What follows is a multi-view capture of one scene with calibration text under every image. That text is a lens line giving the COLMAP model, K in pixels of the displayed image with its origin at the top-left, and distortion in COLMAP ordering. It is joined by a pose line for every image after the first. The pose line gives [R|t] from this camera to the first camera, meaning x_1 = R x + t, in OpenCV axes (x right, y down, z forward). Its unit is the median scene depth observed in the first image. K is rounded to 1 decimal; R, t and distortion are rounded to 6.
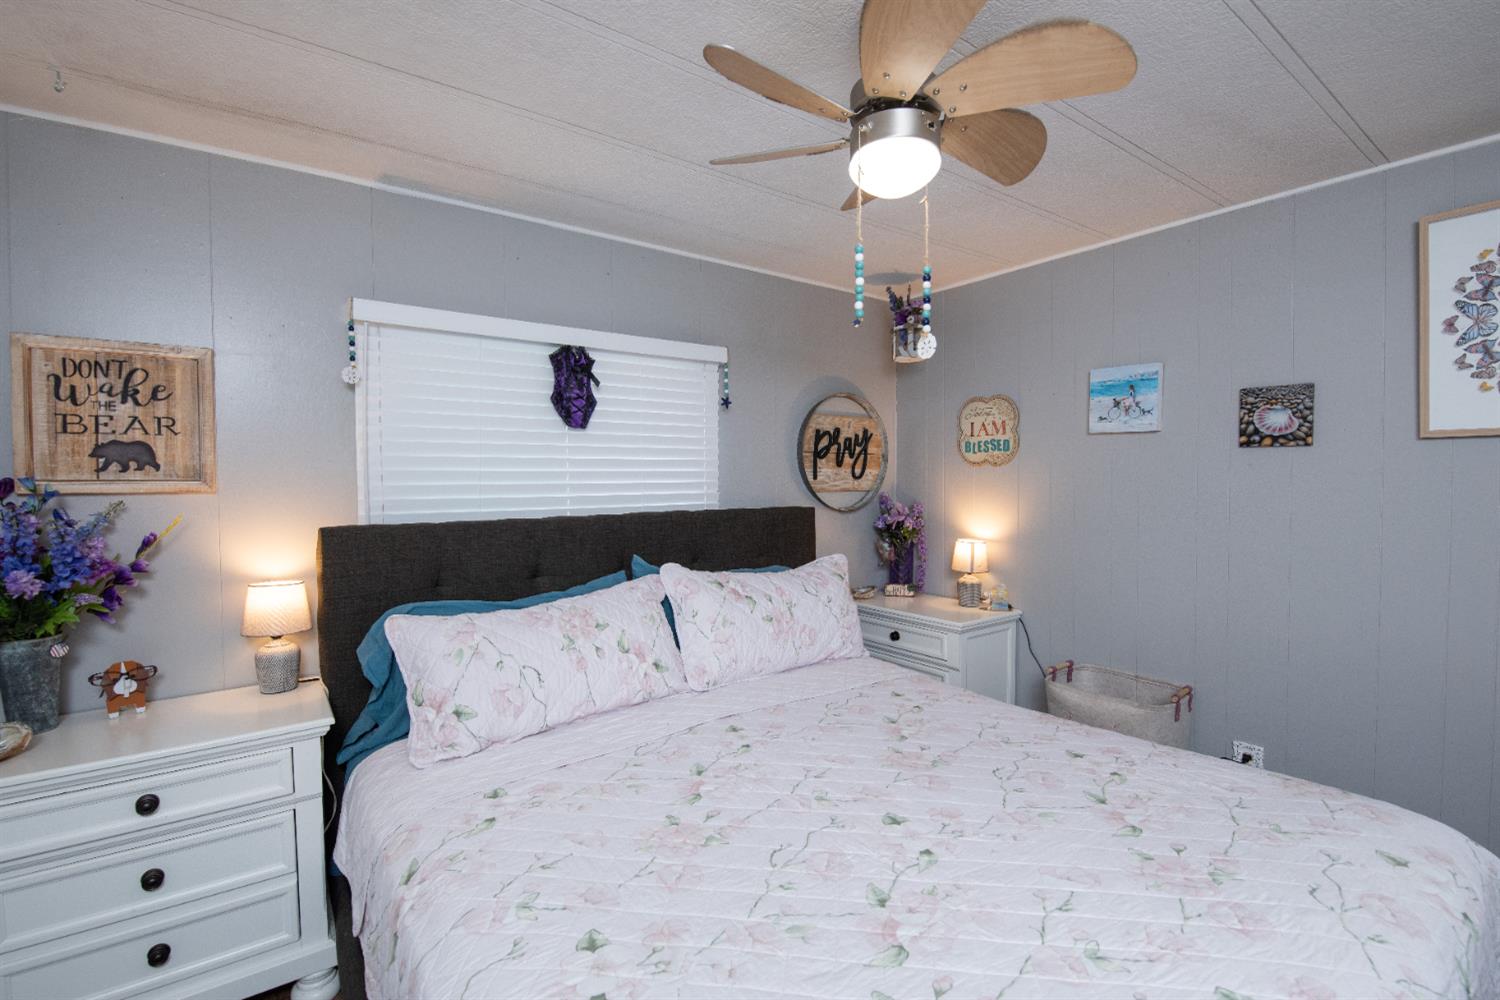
lens RADIAL K [[672.2, 0, 756.0], [0, 672.2, 493.5], [0, 0, 1]] dist [0.011227, -0.015925]
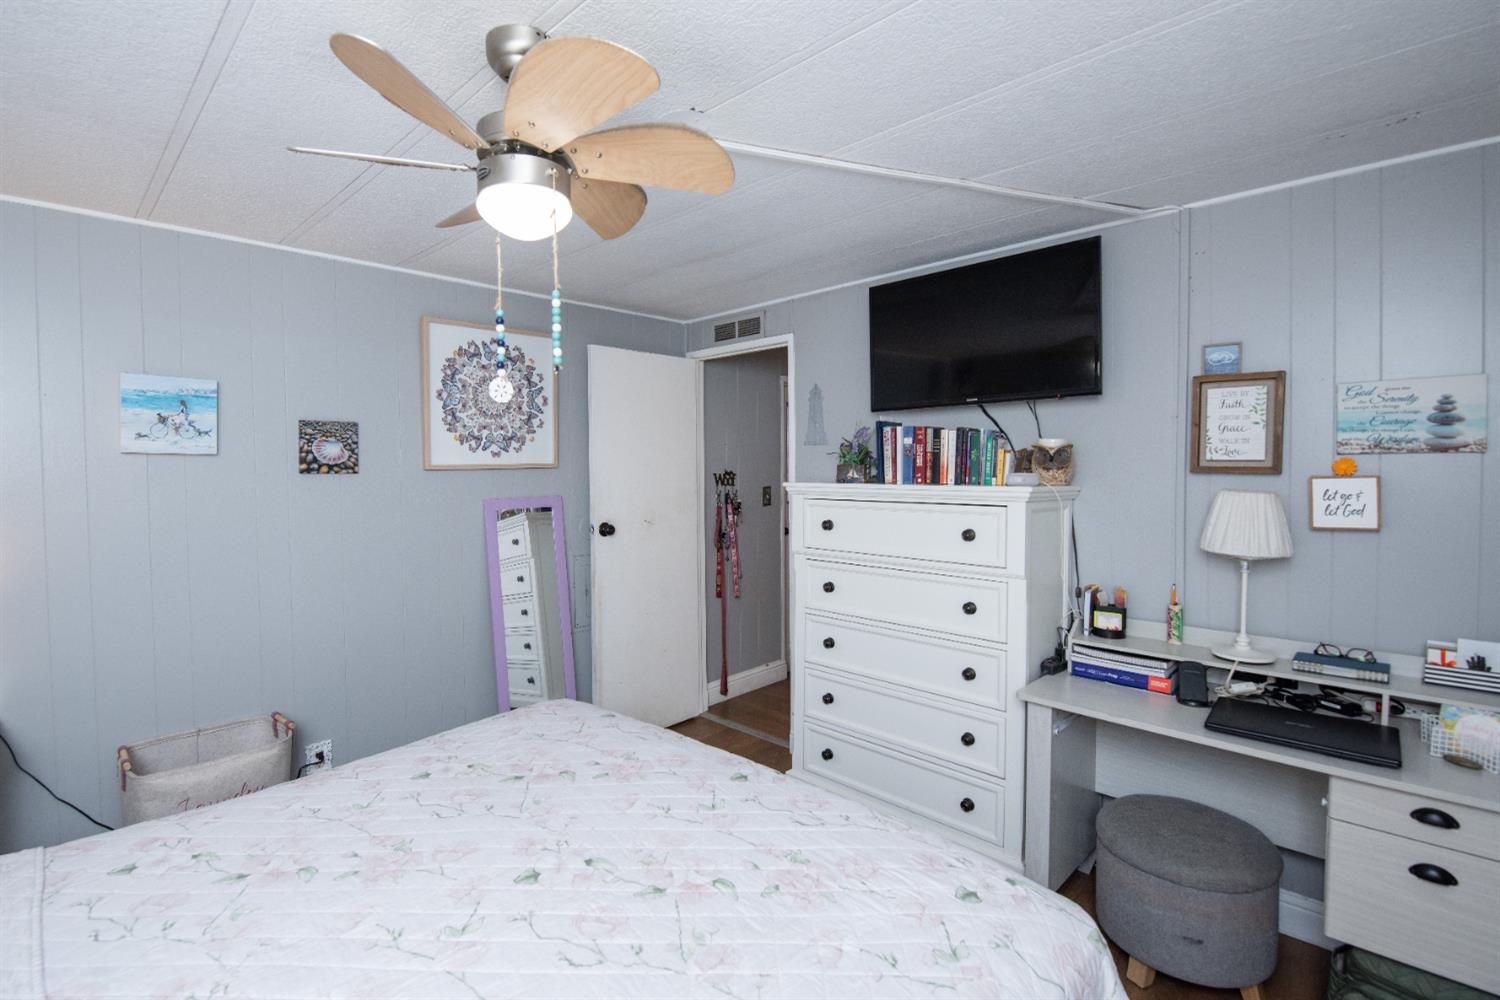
lens RADIAL K [[696.1, 0, 724.6], [0, 696.1, 484.5], [0, 0, 1]] dist [-0.002306, -0.008147]
pose [[-0.166781, -0.023117, 0.985723, -0.500154], [0.034965, 0.998958, 0.029343, -0.062234], [-0.985374, 0.039359, -0.165799, 0.529937]]
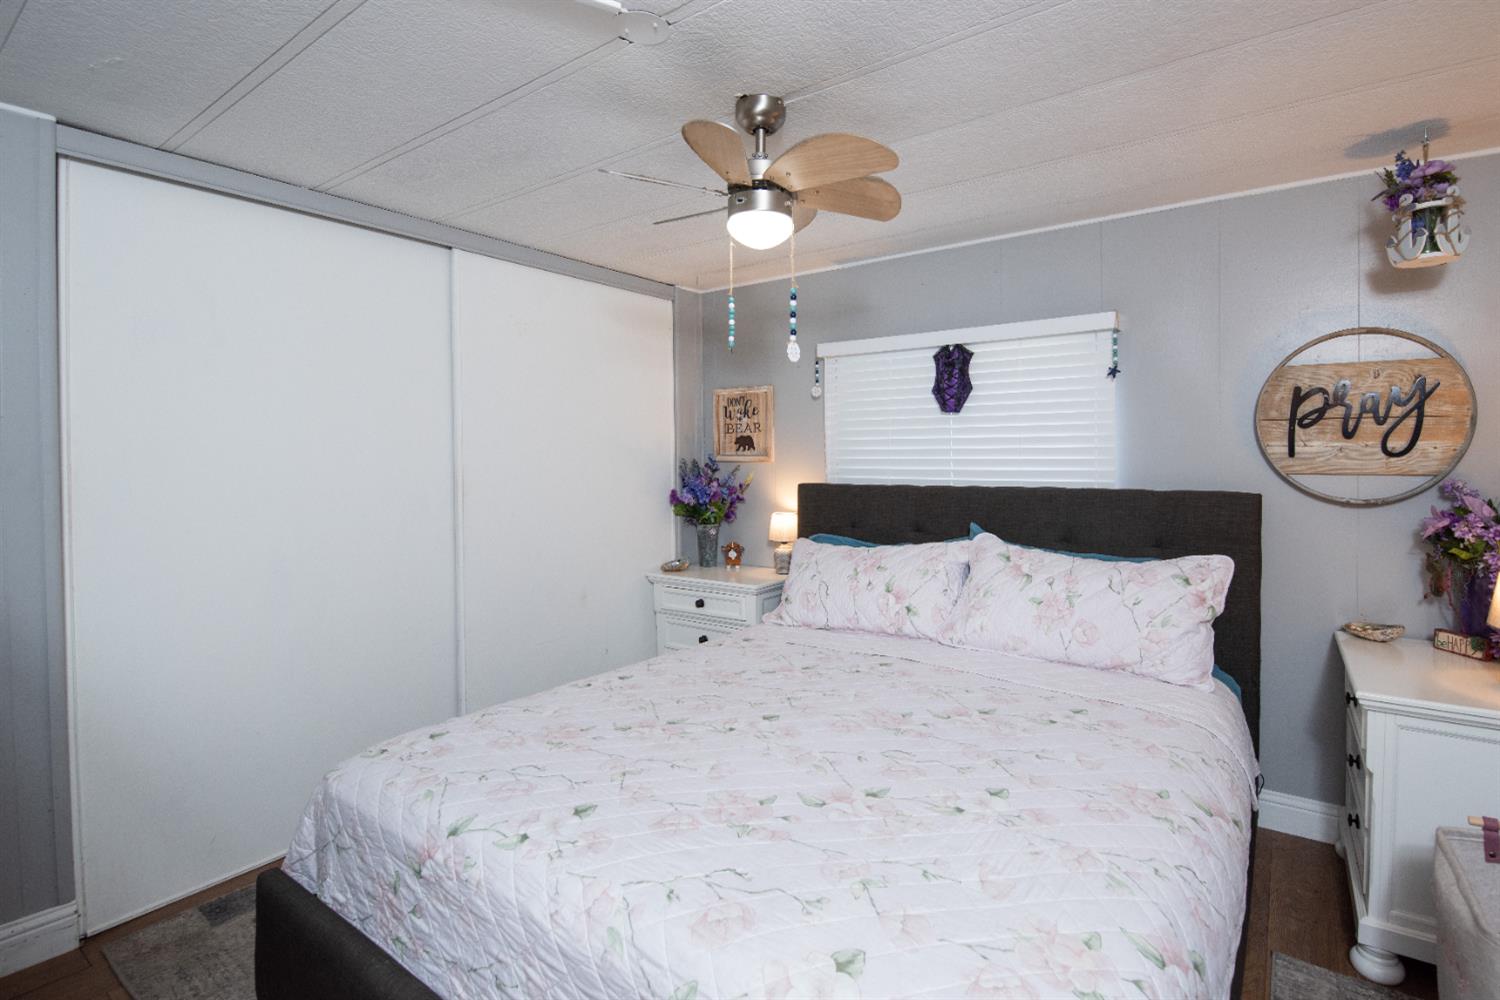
lens RADIAL K [[700.0, 0, 783.0], [0, 700.0, 463.4], [0, 0, 1]] dist [0.000129, -0.018933]
pose [[0.316336, 0.017177, -0.948492, 0.916288], [-0.019212, 0.999747, 0.011698, -0.017528], [0.948453, 0.014522, 0.316586, 0.358196]]
